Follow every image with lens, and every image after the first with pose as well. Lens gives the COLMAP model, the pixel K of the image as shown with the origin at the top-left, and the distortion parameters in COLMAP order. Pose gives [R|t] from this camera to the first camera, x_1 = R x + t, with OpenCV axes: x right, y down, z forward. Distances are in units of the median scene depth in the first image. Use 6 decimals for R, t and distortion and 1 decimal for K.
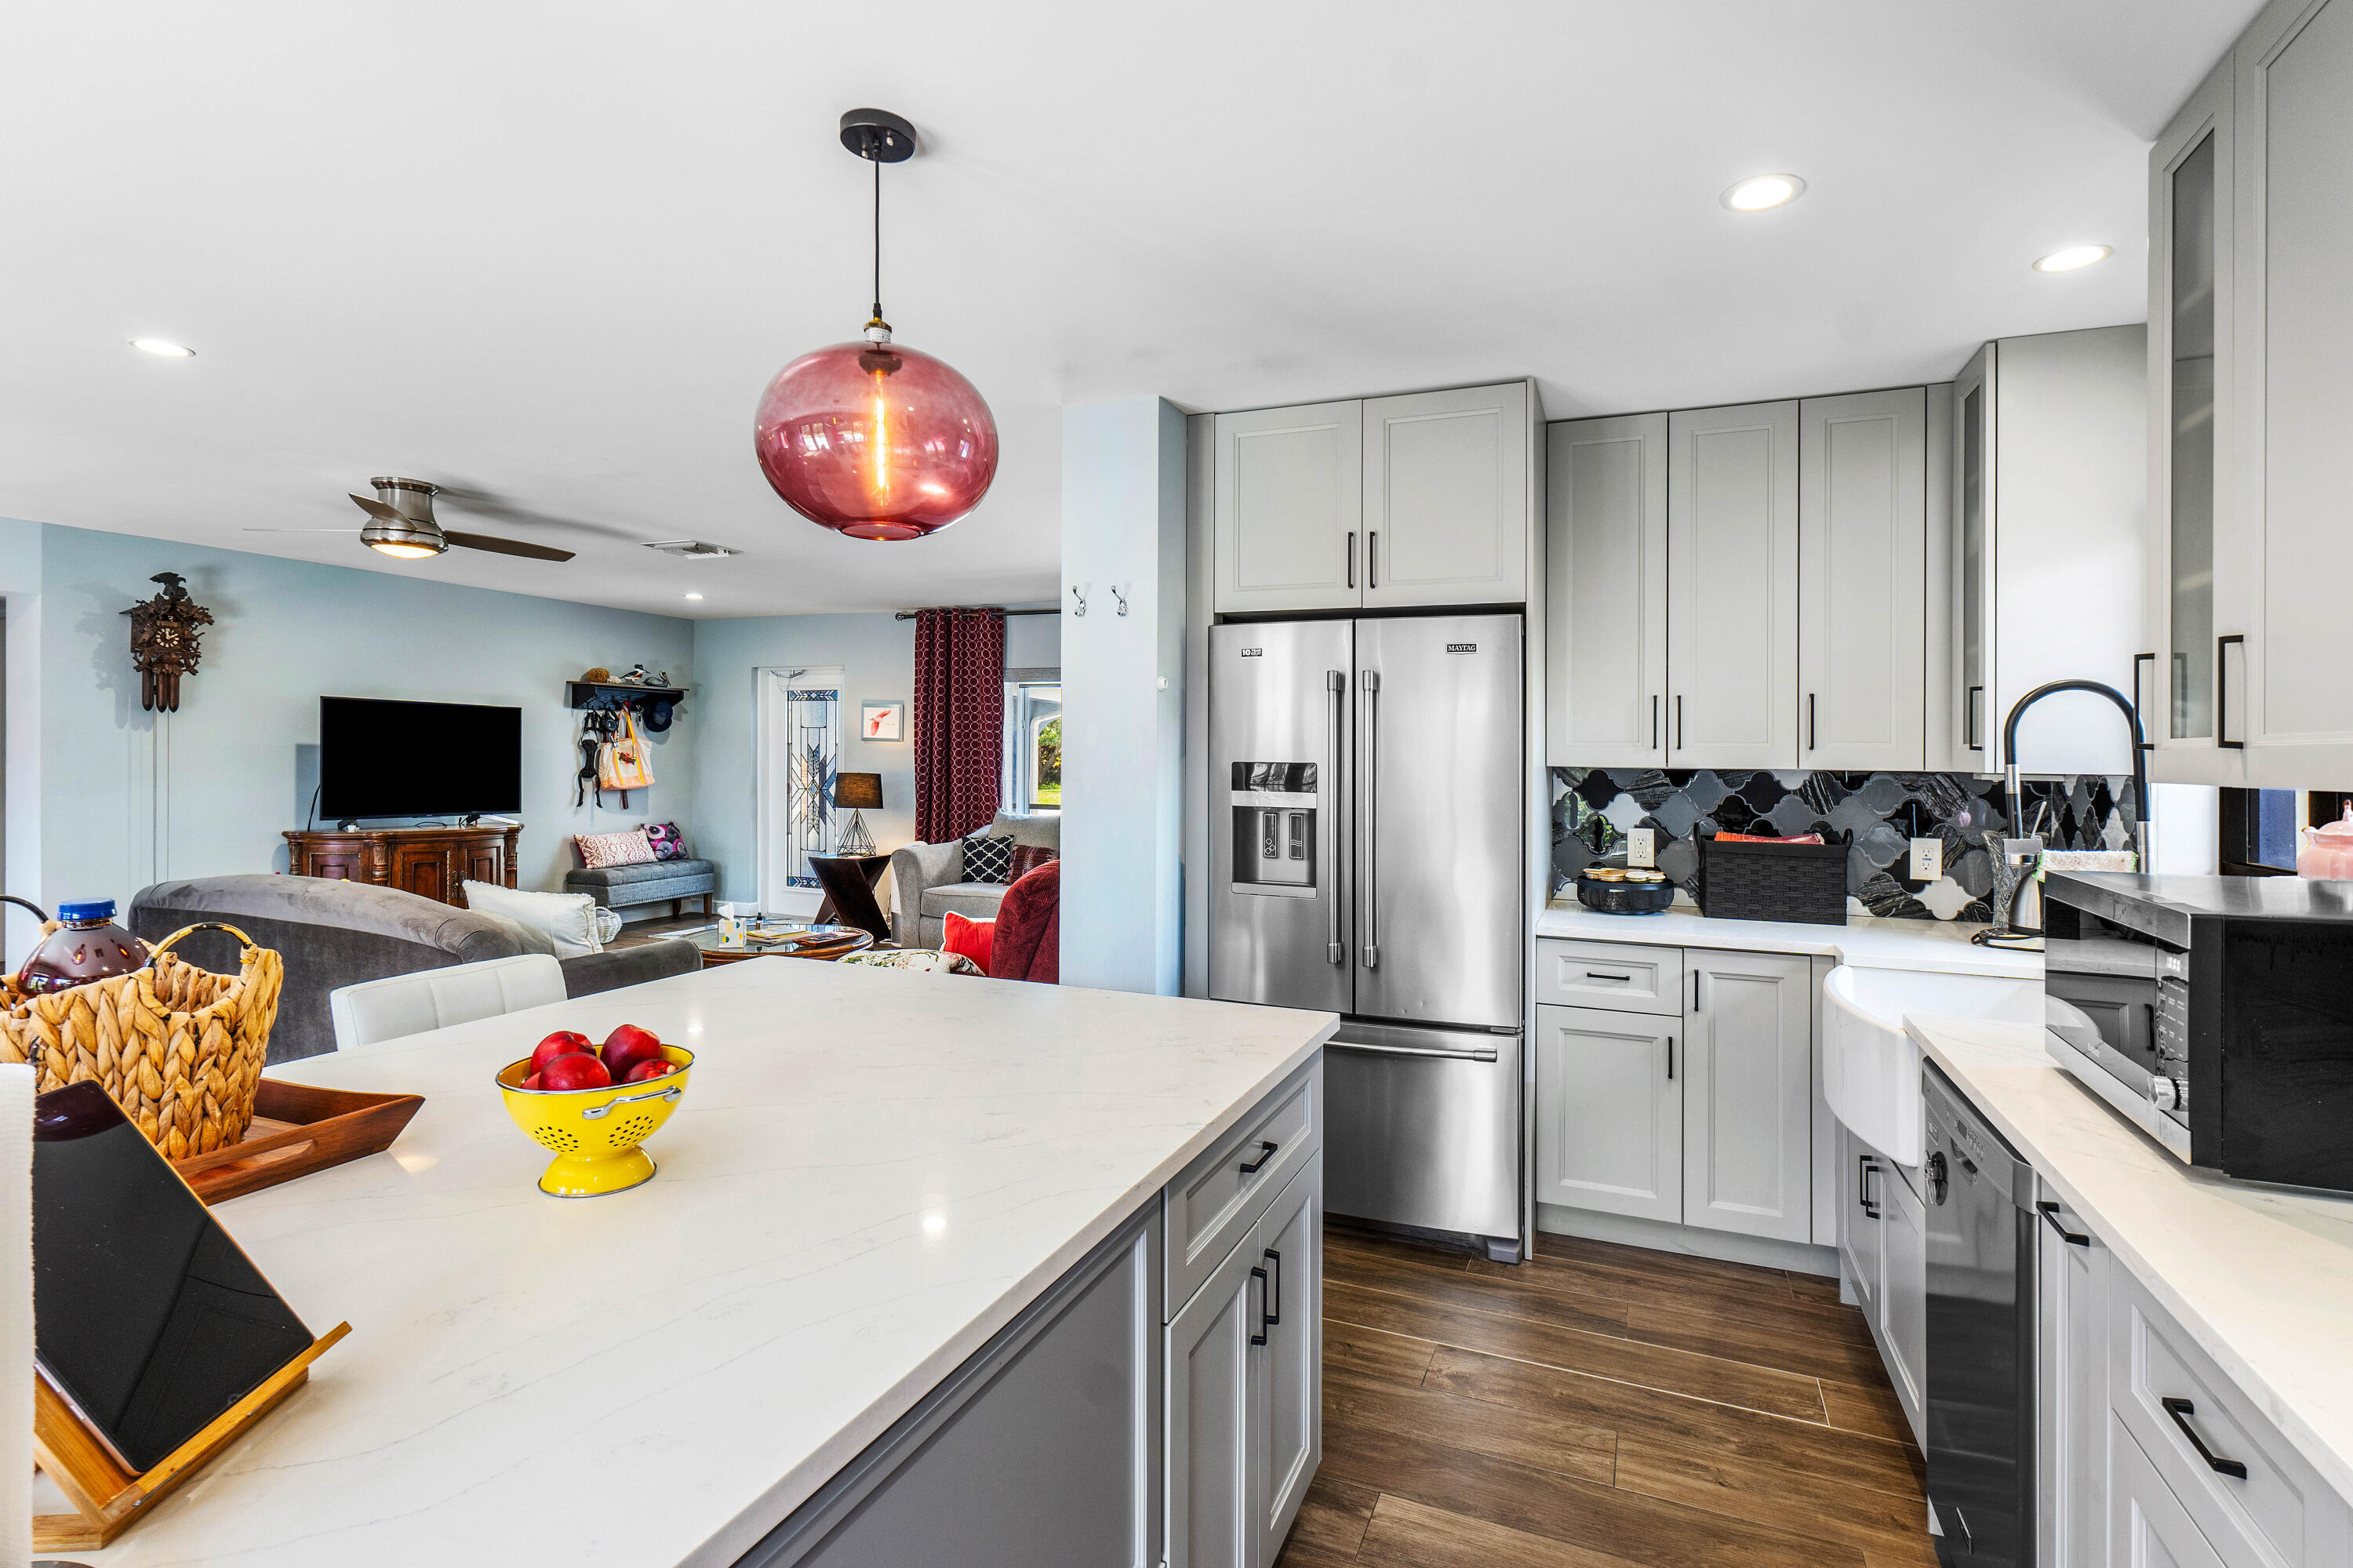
lens RADIAL K [[1155.7, 0, 1179.2], [0, 1155.7, 774.1], [0, 0, 1]] dist [-0.005270, -0.000215]
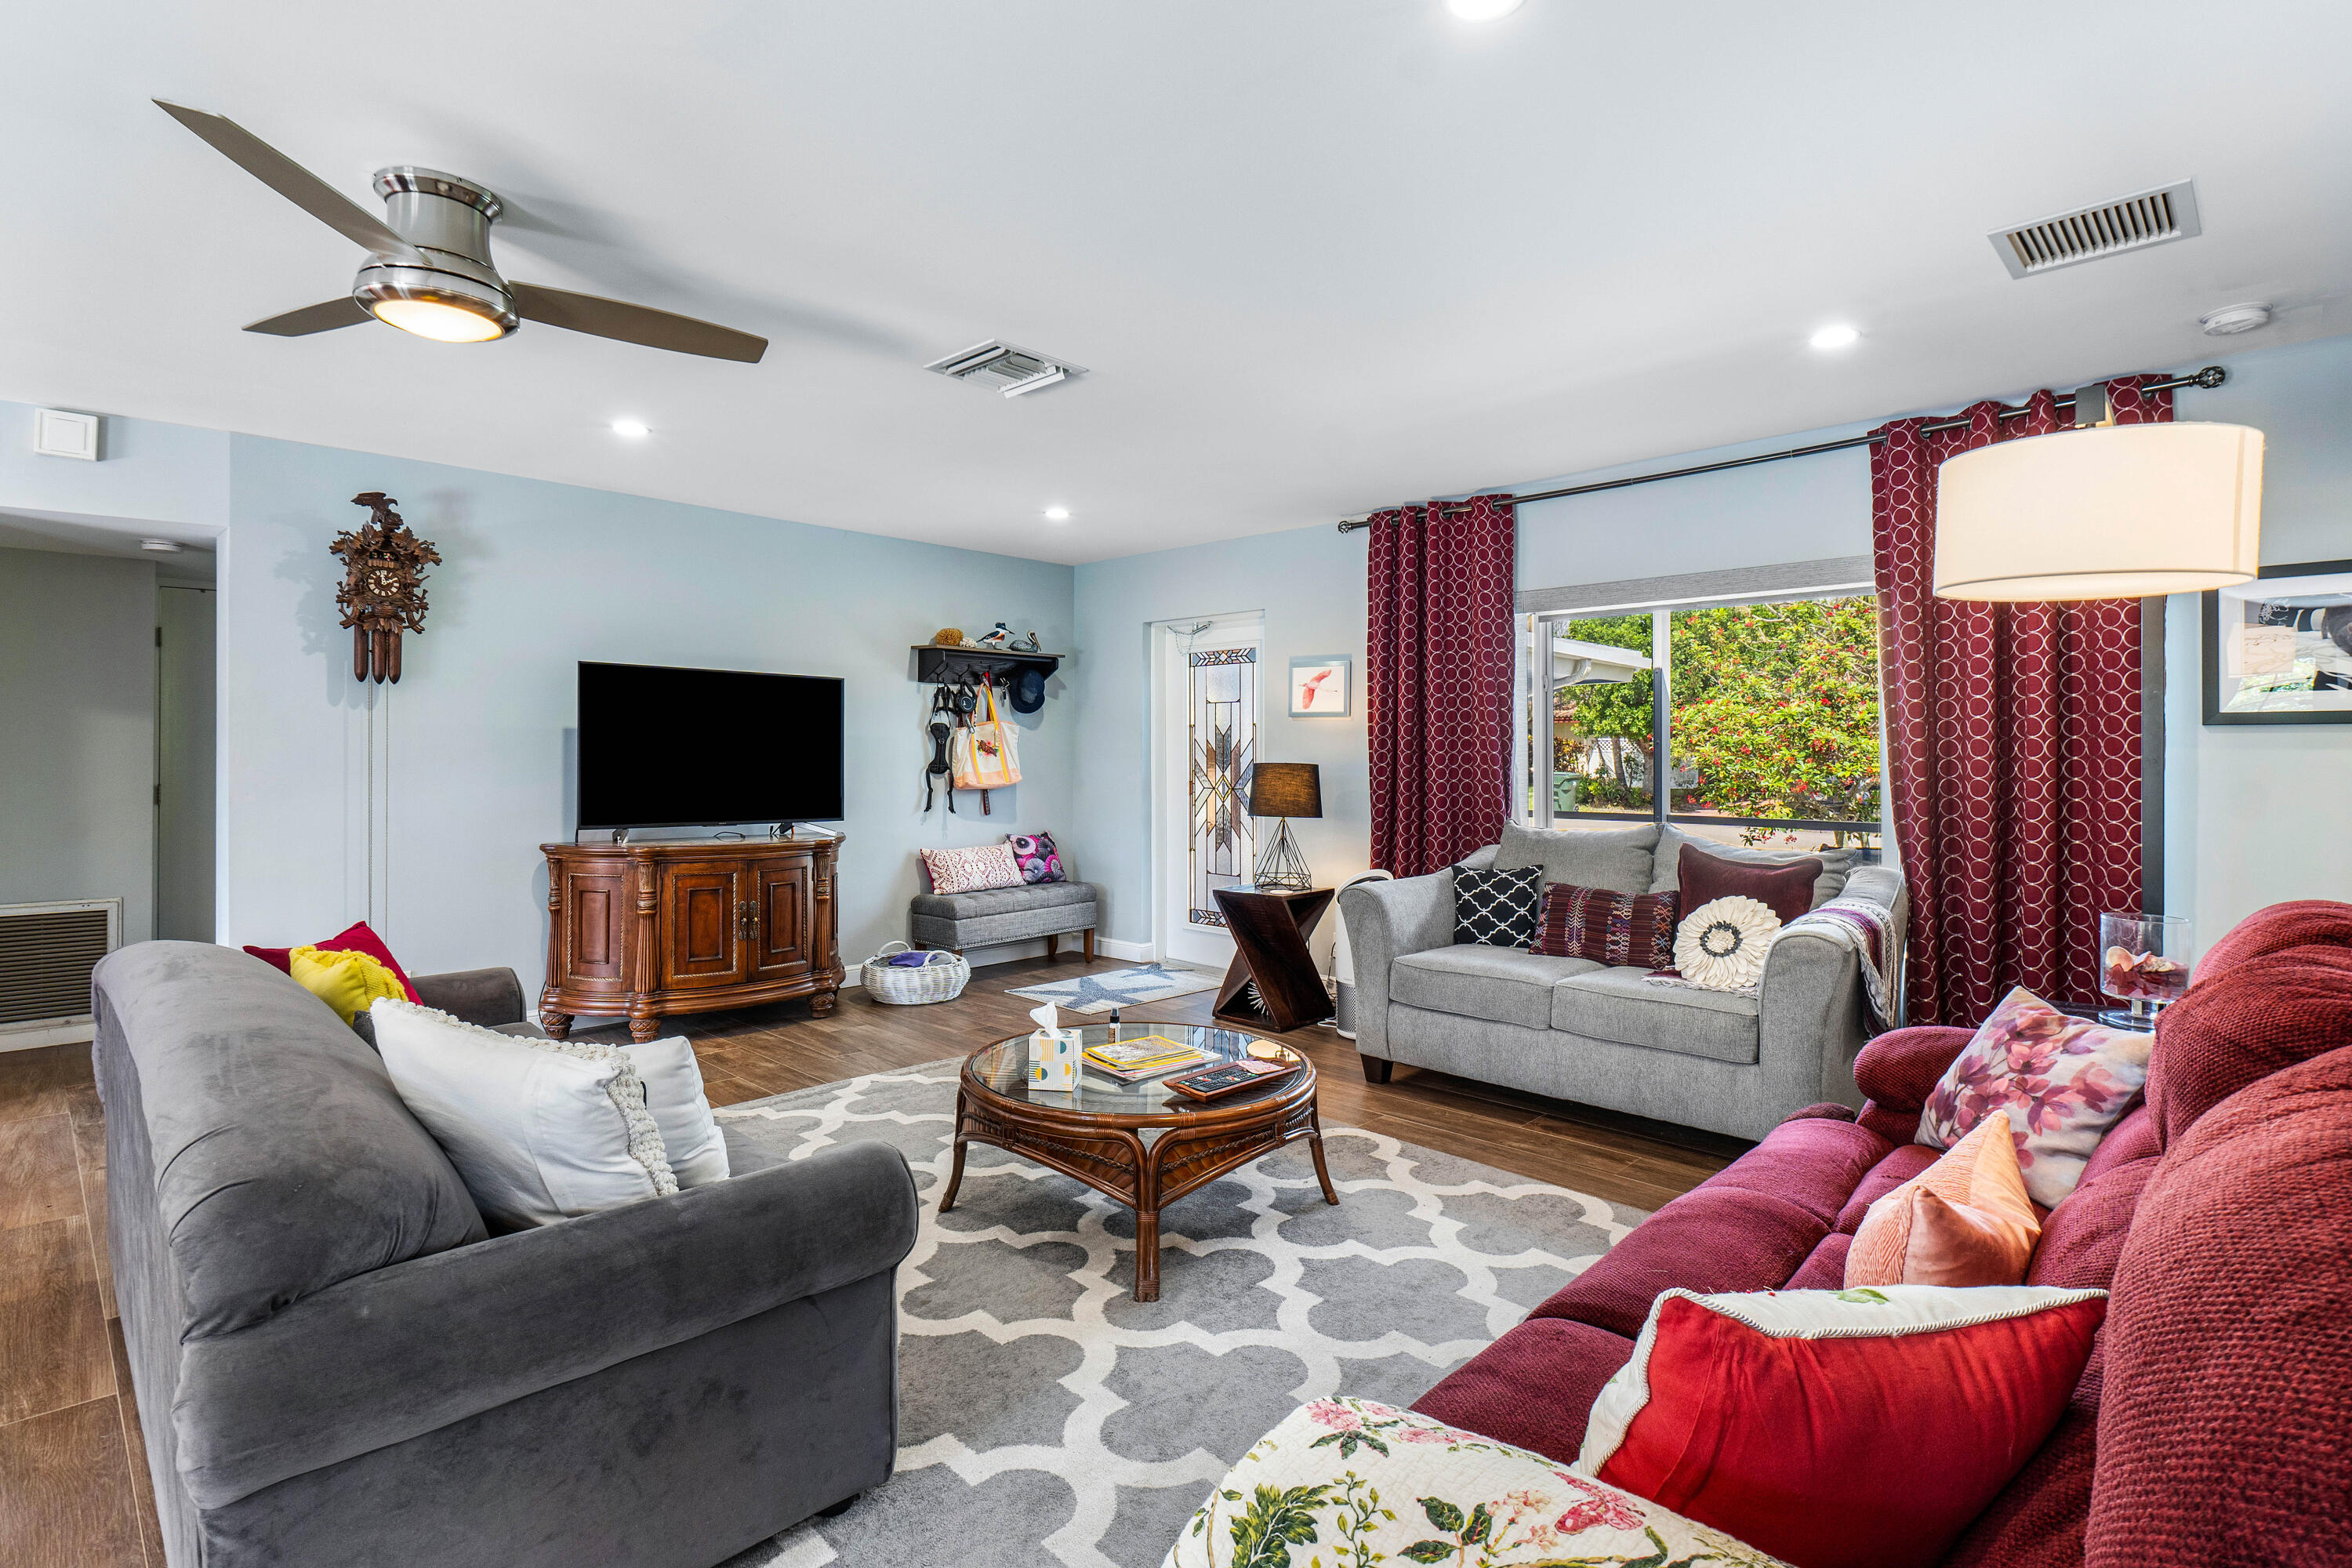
lens RADIAL K [[1137.2, 0, 1191.9], [0, 1137.2, 779.4], [0, 0, 1]] dist [0.000840, -0.000002]
pose [[0.940098, -0.003676, -0.340884, -0.105883], [0.004257, 0.999990, 0.000956, 0.007290], [0.340877, -0.002349, 0.940105, 0.368982]]
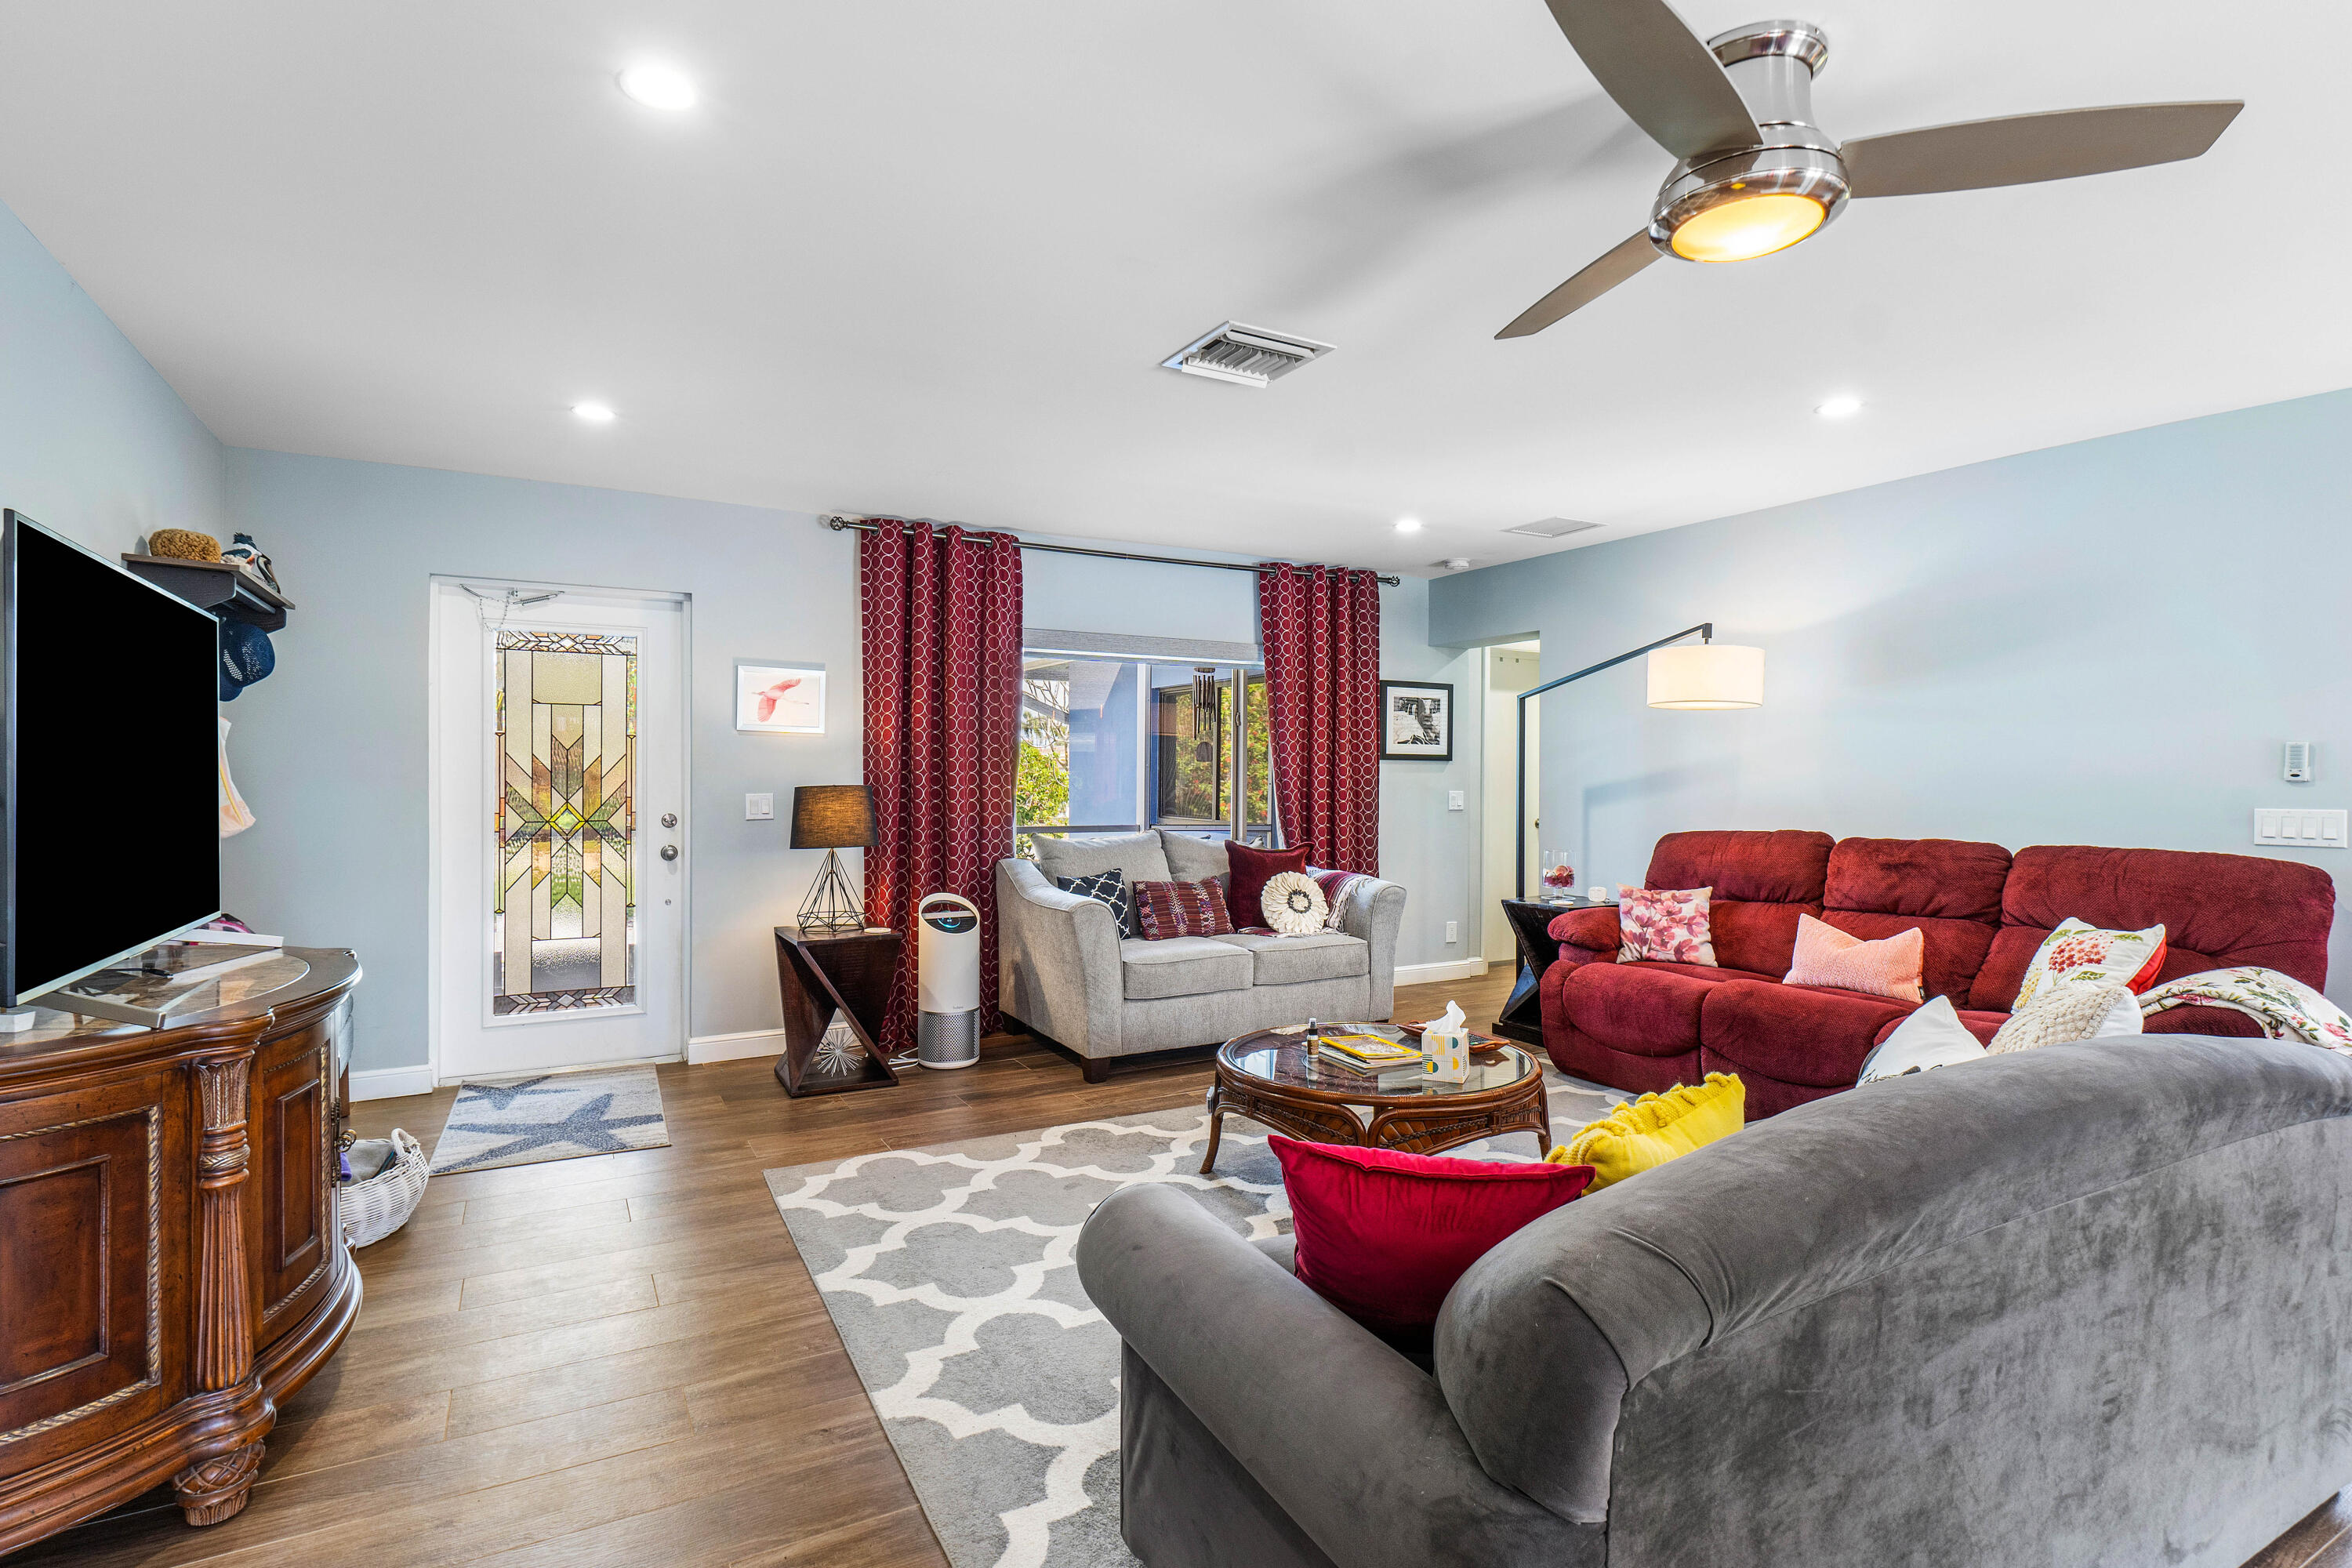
lens RADIAL K [[1130.2, 0, 1176.0], [0, 1130.2, 784.0], [0, 0, 1]] dist [-0.001583, 0.000103]
pose [[0.601895, -0.018878, 0.798352, -0.621662], [0.021223, 0.999746, 0.007639, -0.002445], [-0.798293, 0.012345, 0.602143, 0.523794]]
